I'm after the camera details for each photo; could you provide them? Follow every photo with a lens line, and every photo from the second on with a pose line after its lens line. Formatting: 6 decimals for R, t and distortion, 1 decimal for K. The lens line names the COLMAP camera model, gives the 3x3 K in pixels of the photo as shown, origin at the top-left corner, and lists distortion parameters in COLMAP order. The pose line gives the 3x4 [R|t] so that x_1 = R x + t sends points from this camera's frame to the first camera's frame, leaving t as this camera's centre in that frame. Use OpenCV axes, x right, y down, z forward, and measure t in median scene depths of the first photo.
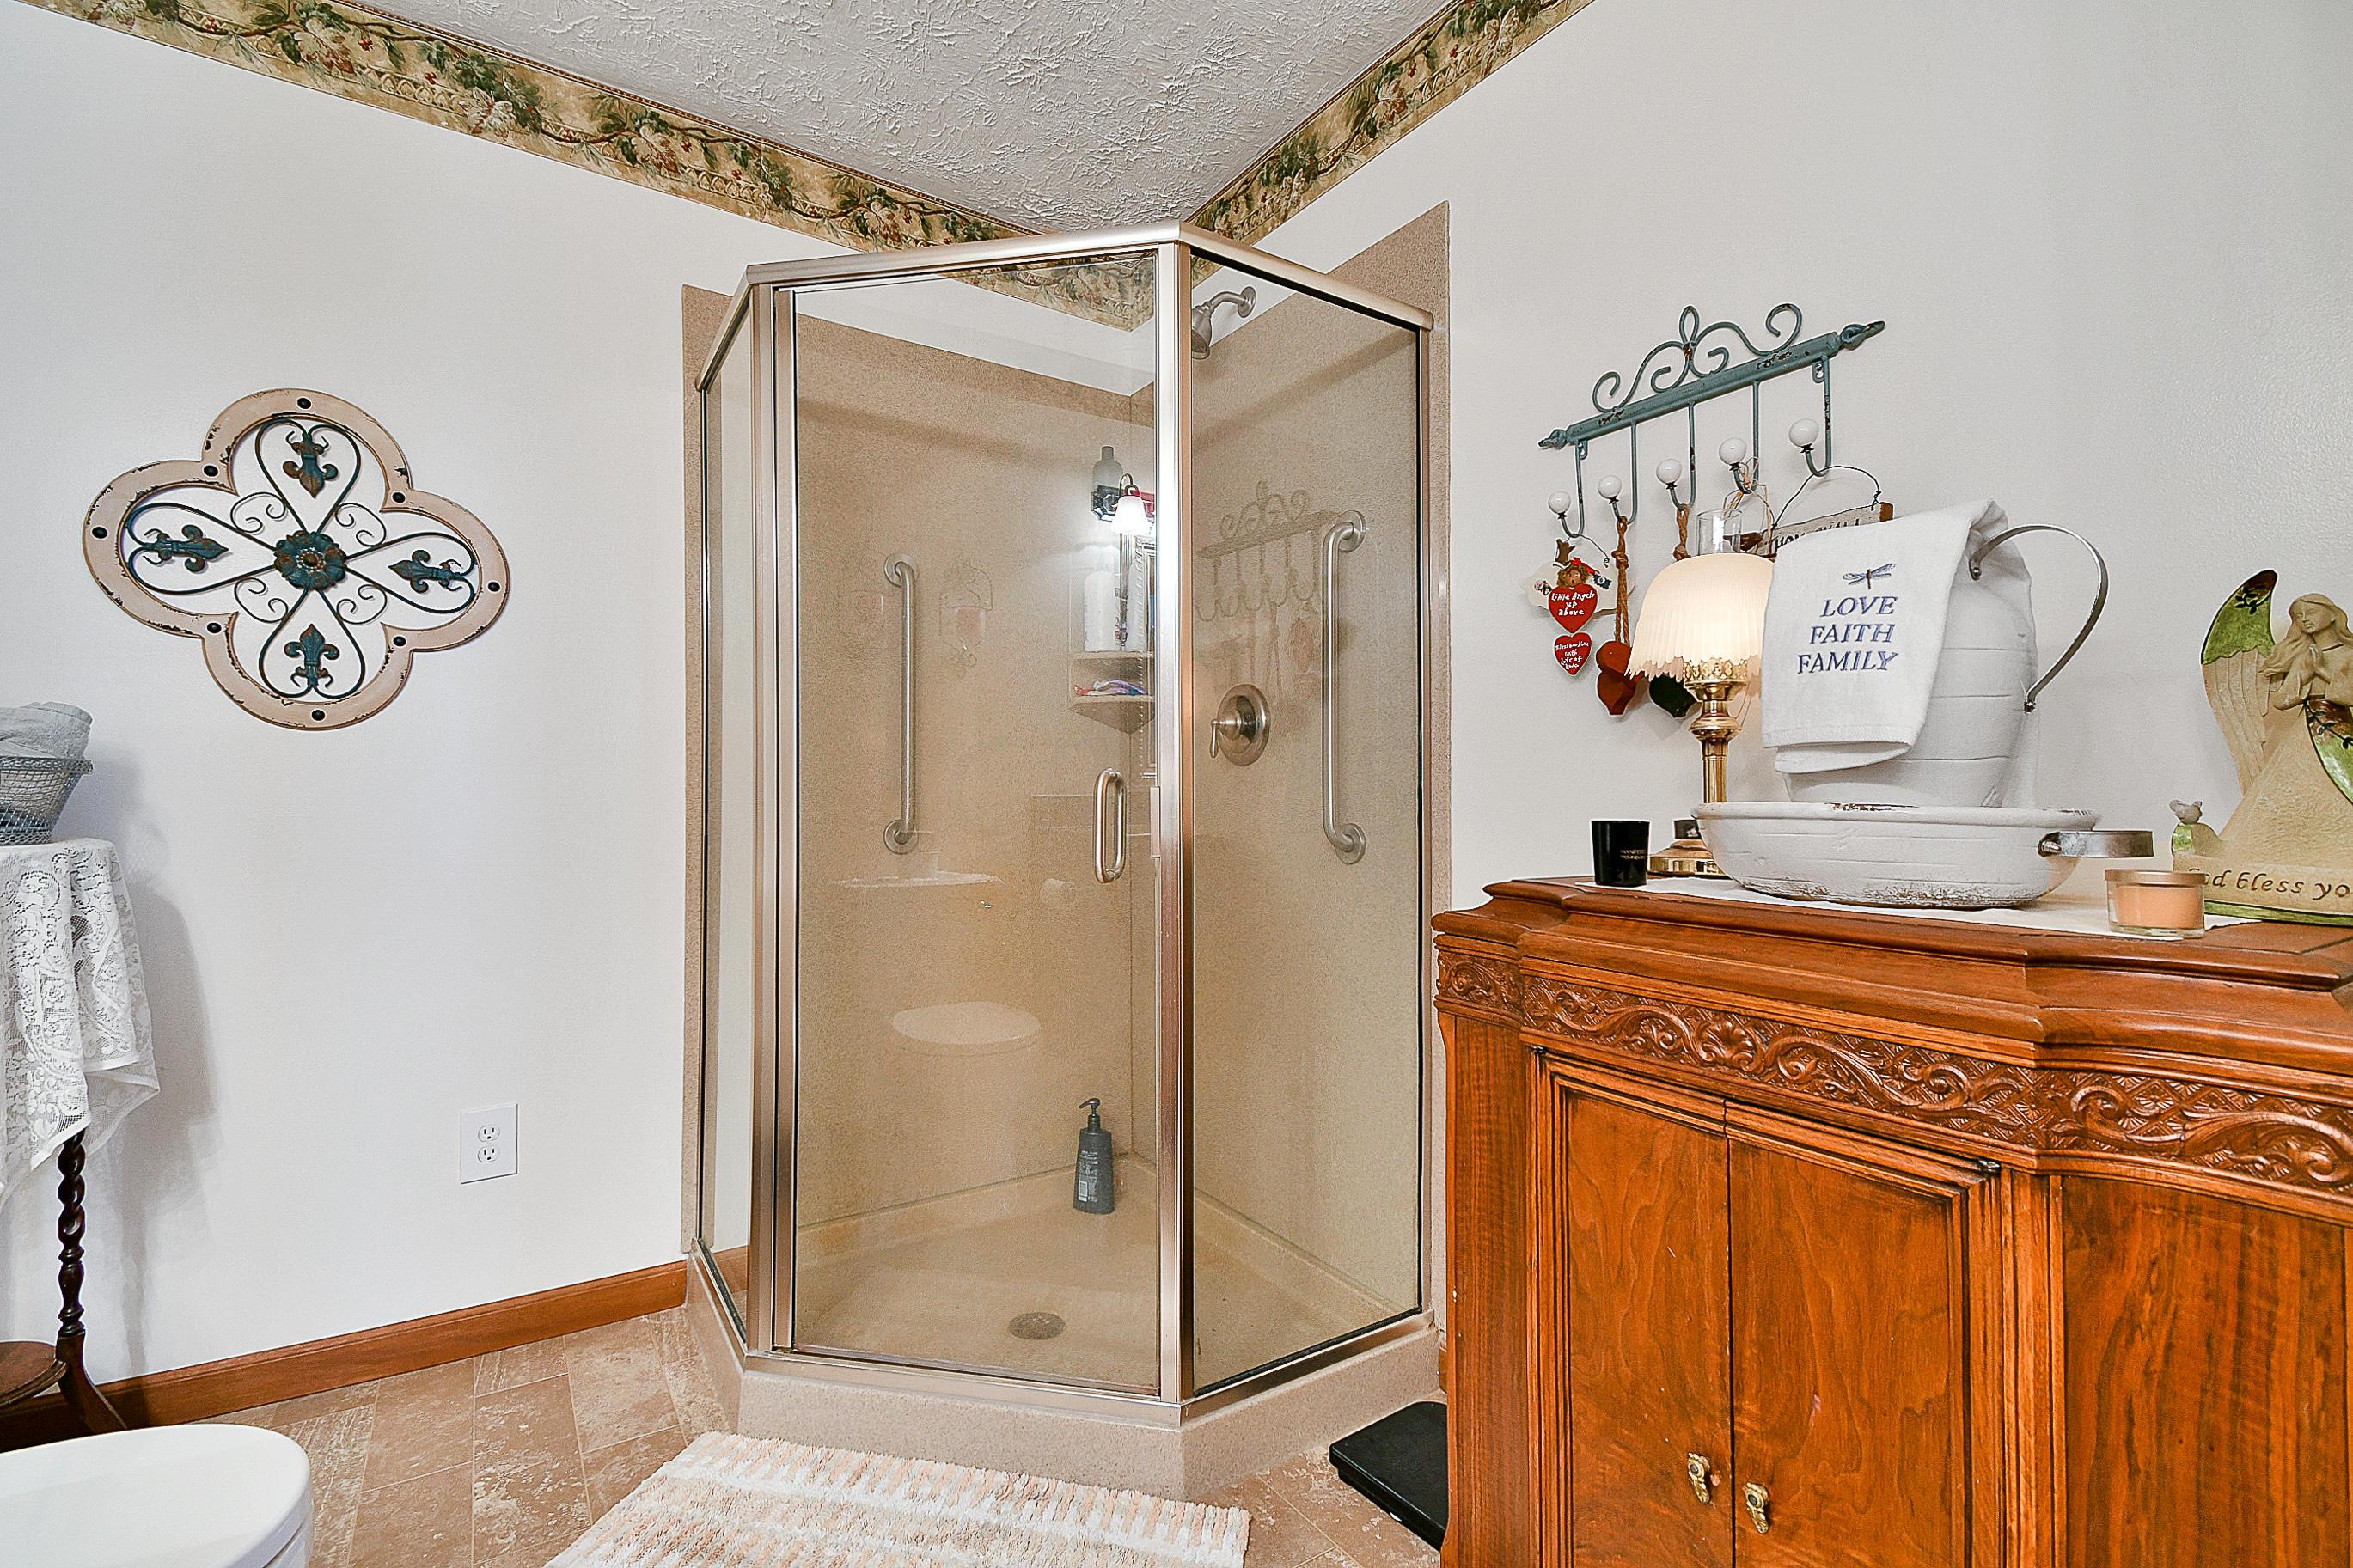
lens RADIAL K [[1034.6, 0, 1172.1], [0, 1034.6, 801.9], [0, 0, 1]] dist [0.057936, -0.031812]
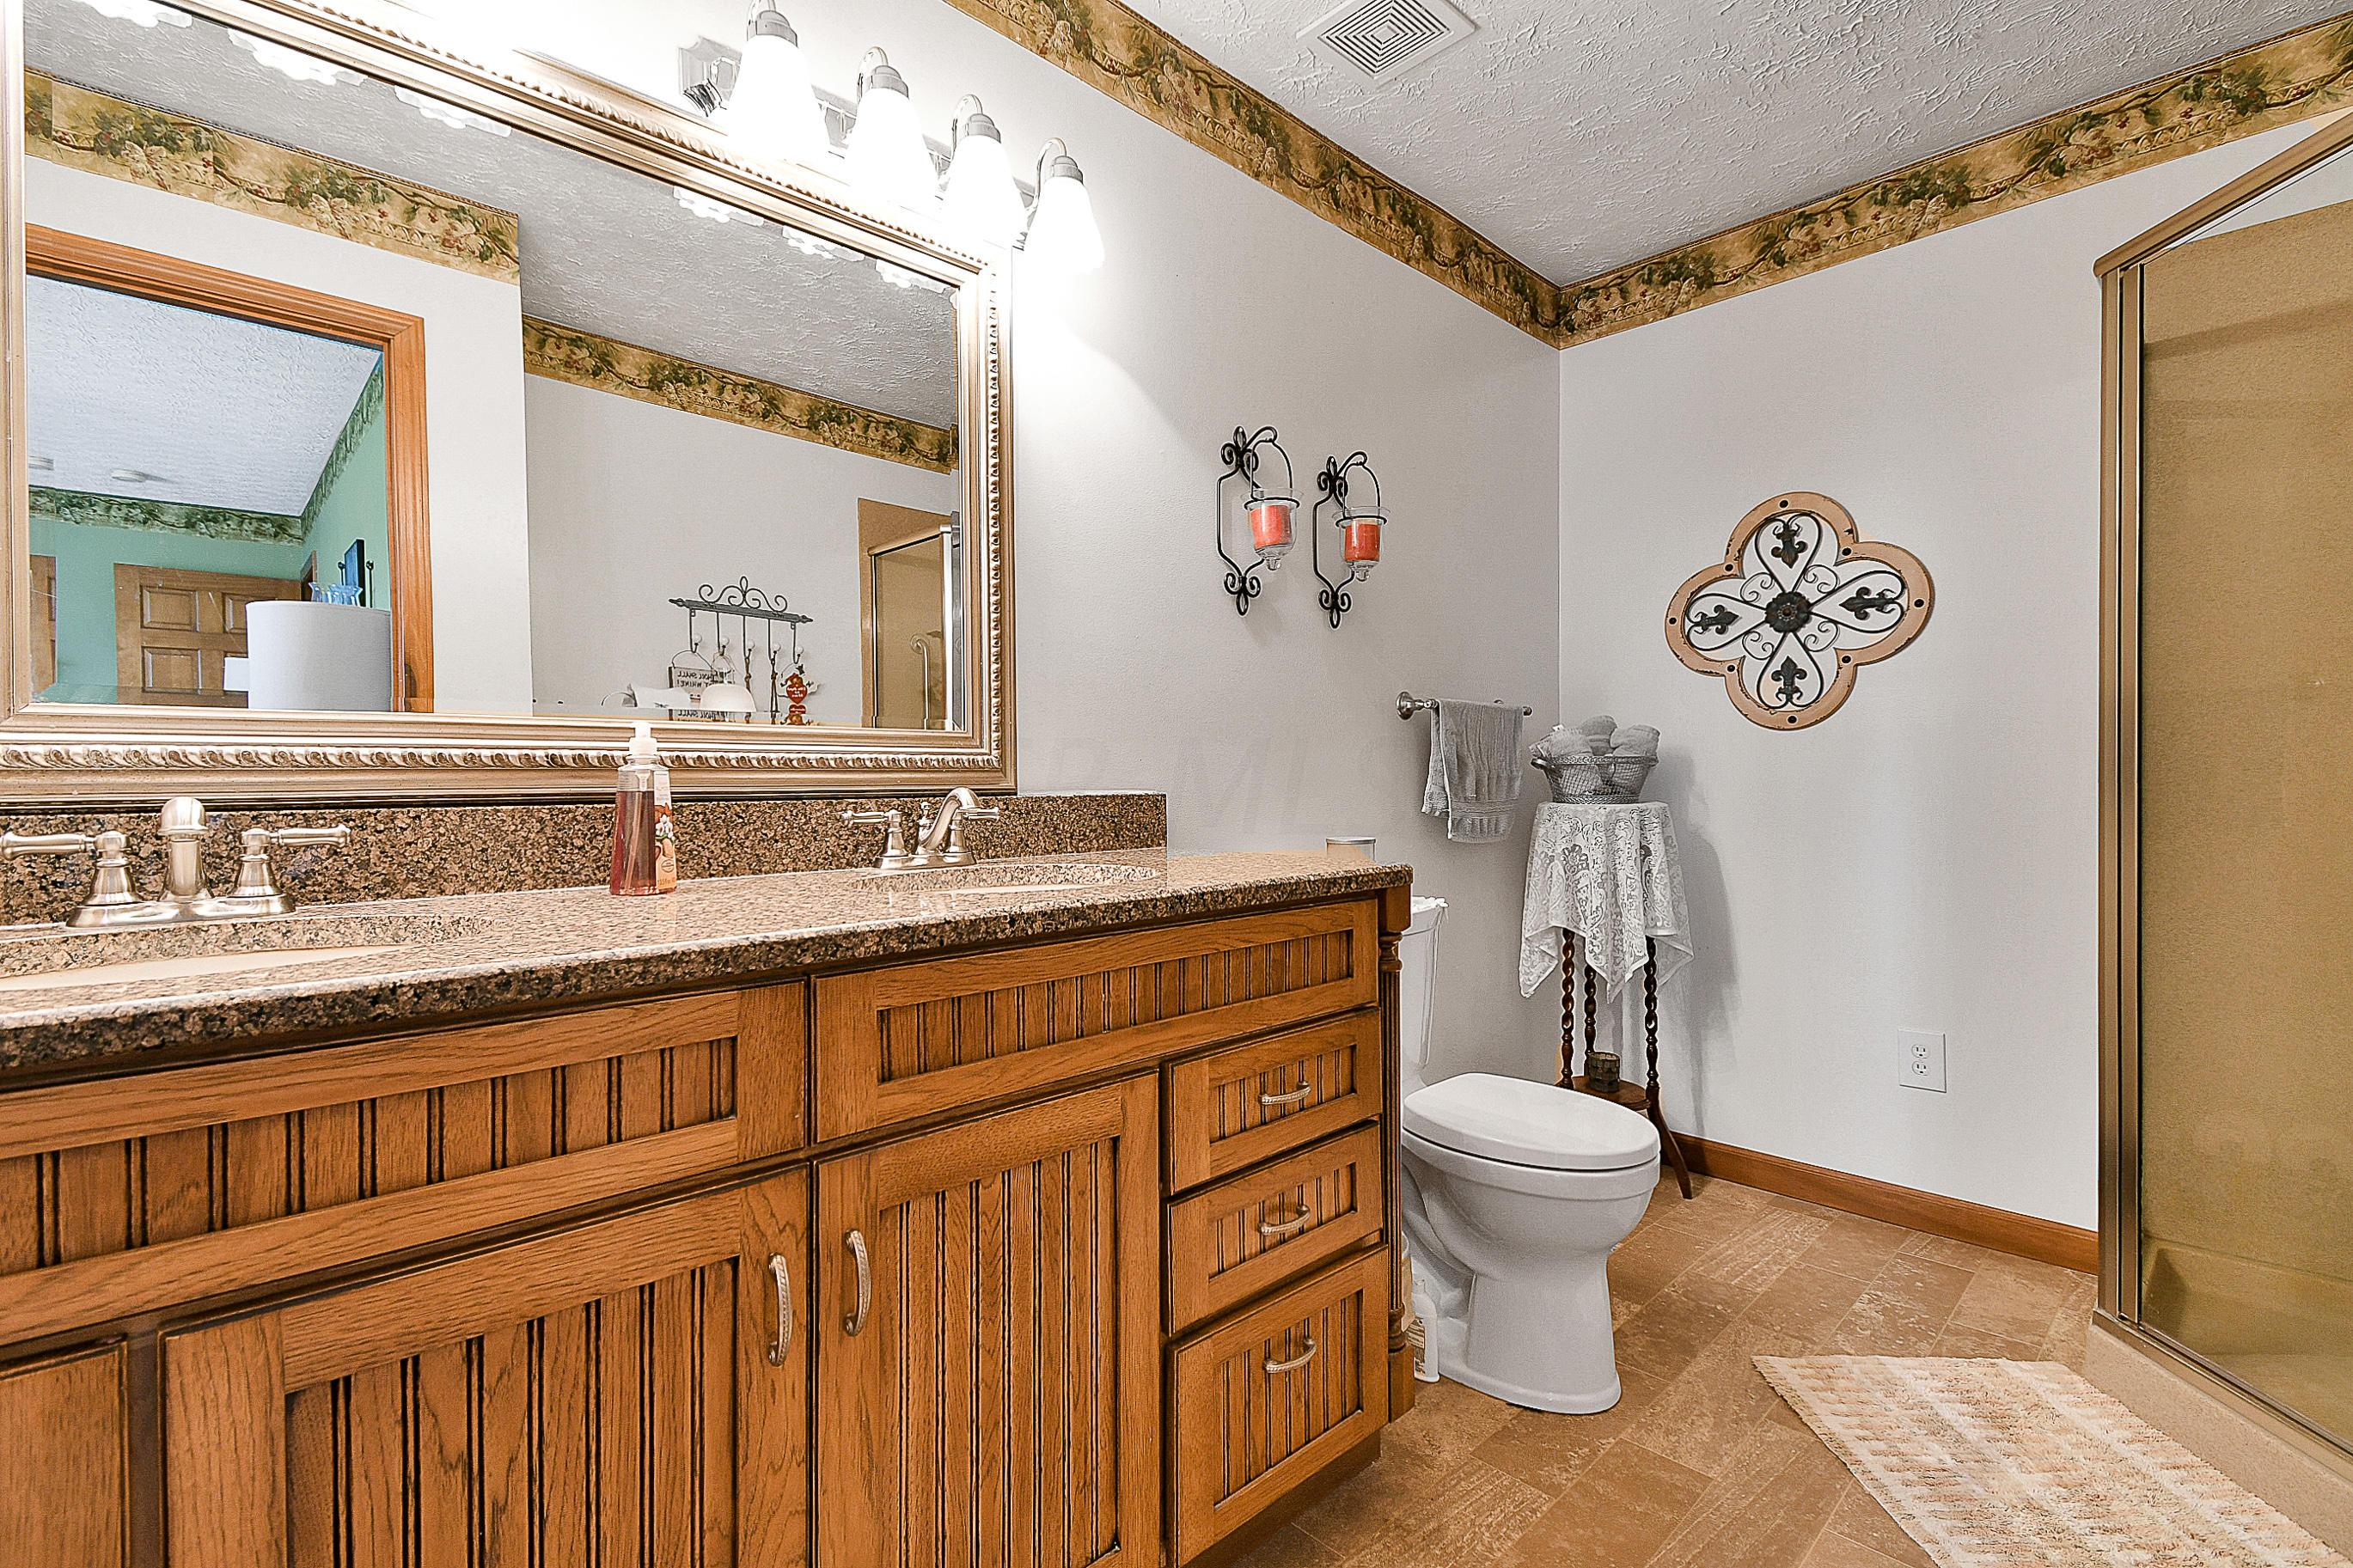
lens RADIAL K [[1045.4, 0, 1168.9], [0, 1045.4, 790.0], [0, 0, 1]] dist [0.015462, 0.000221]
pose [[0.184900, 0.005257, -0.982743, 0.432008], [0.003157, 0.999977, 0.005944, 0.001731], [0.982752, -0.004201, 0.184879, -0.085855]]
